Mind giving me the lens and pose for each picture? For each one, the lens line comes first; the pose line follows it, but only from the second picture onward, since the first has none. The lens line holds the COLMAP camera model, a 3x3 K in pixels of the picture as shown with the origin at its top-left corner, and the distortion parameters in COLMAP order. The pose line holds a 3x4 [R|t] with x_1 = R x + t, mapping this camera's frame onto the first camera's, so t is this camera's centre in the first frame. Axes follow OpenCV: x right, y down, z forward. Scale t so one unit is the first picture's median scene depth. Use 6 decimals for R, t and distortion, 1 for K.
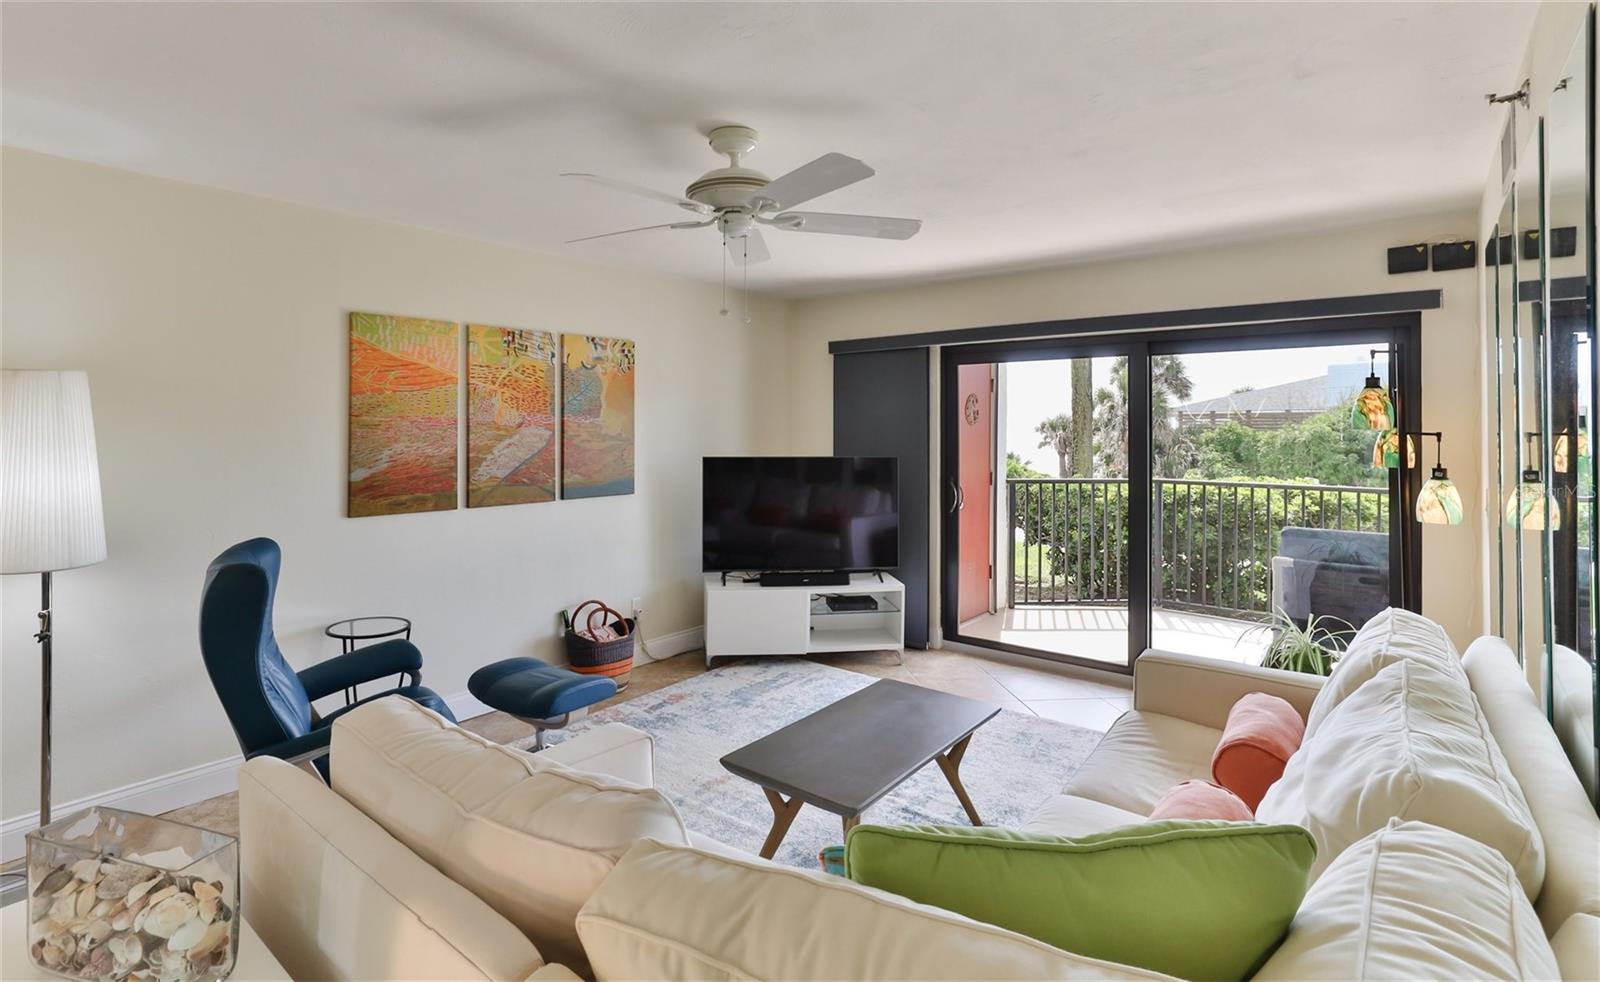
lens RADIAL K [[774.6, 0, 750.5], [0, 774.6, 422.7], [0, 0, 1]] dist [-0.016050, 0.002624]
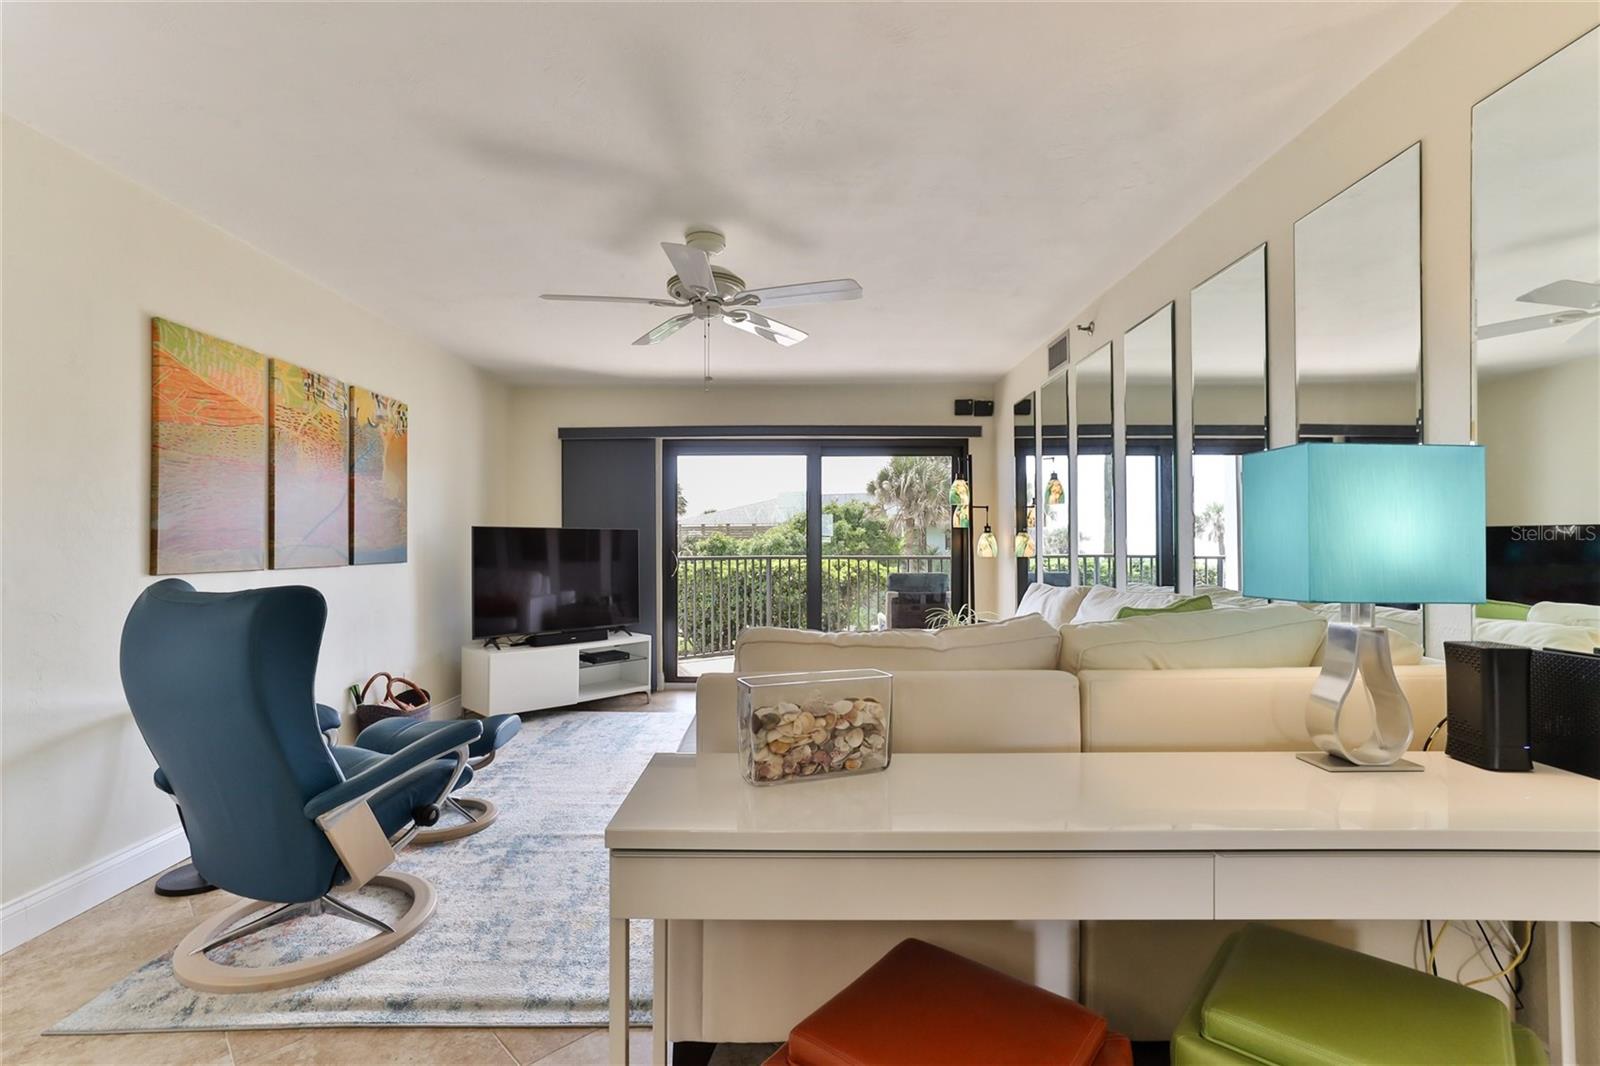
lens RADIAL K [[726.4, 0, 789.5], [0, 726.4, 544.0], [0, 0, 1]] dist [-0.029442, 0.015454]
pose [[0.765071, -0.002223, 0.643942, -0.436032], [-0.002109, 0.999980, 0.005958, 0.074816], [-0.643942, -0.005917, 0.765051, 0.010534]]
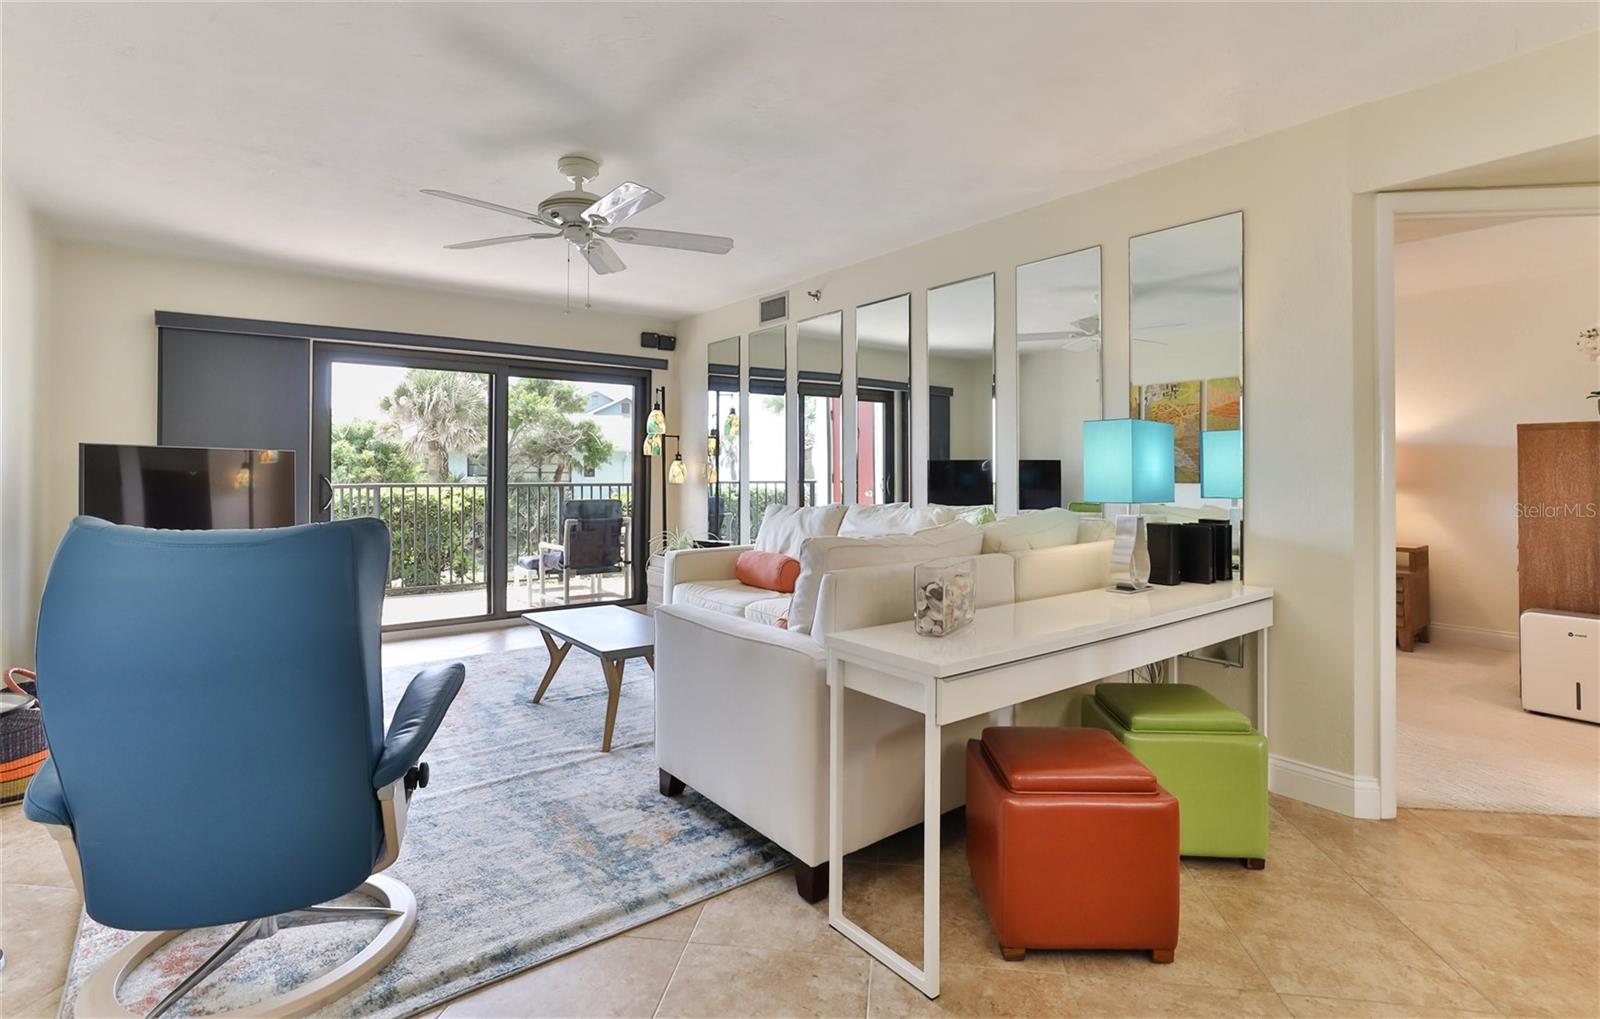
lens RADIAL K [[771.3, 0, 799.6], [0, 771.3, 467.8], [0, 0, 1]] dist [-0.013880, 0.002748]
pose [[0.207999, 0.003738, 0.978122, -0.751032], [-0.008860, 0.999959, -0.001937, 0.077306], [-0.978089, -0.008263, 0.208023, 0.253926]]
